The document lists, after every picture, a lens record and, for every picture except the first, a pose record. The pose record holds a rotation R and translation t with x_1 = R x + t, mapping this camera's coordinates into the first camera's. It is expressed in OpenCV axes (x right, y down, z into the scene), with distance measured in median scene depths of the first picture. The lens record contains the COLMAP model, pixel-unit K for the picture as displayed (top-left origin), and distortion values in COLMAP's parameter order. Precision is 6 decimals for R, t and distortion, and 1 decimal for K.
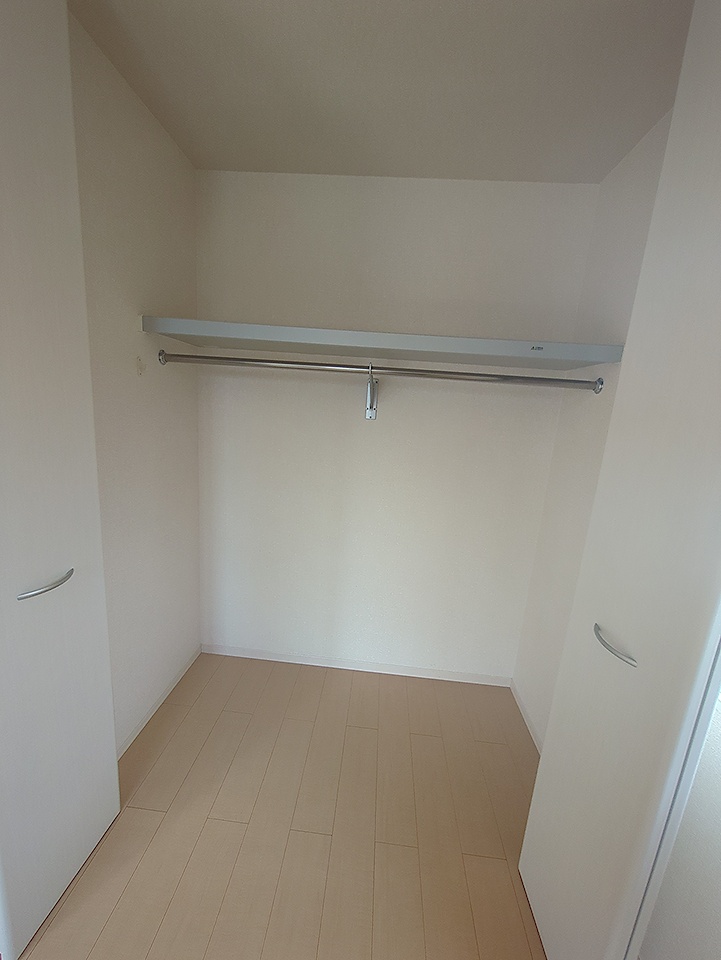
lens RADIAL K [[378.1, 0, 357.6], [0, 378.1, 482.6], [0, 0, 1]] dist [-0.004793, 0.001186]
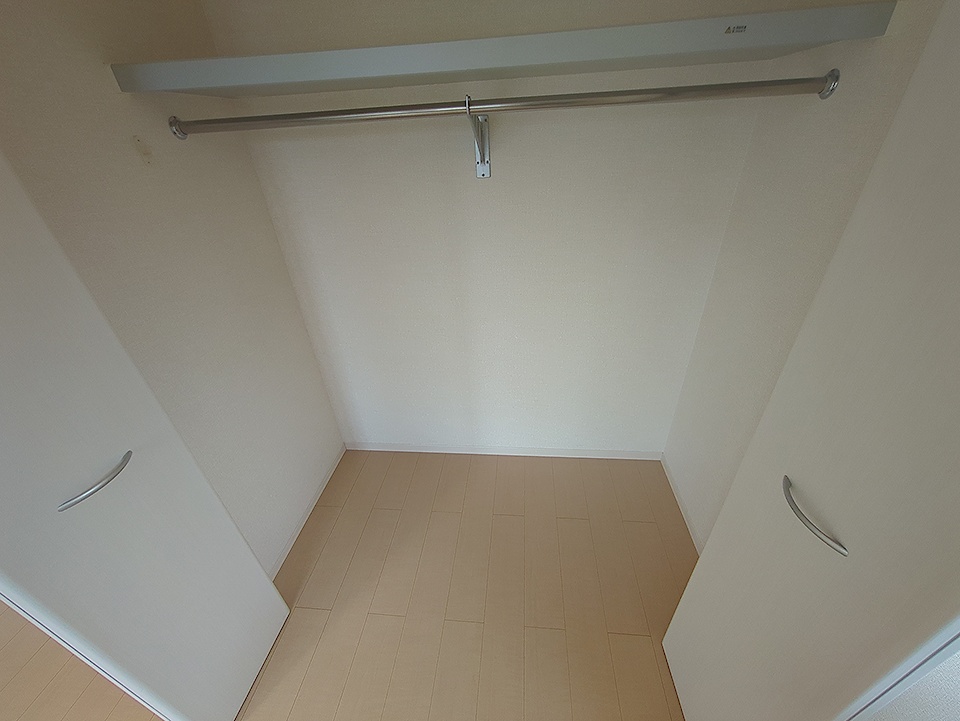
lens RADIAL K [[378.1, 0, 482.7], [0, 378.1, 361.9], [0, 0, 1]] dist [-0.004793, 0.001186]
pose [[0.992462, -0.091726, -0.081272, 0.069938], [0.114155, 0.933179, 0.340802, -0.098655], [0.044581, -0.347511, 0.936616, 0.213068]]
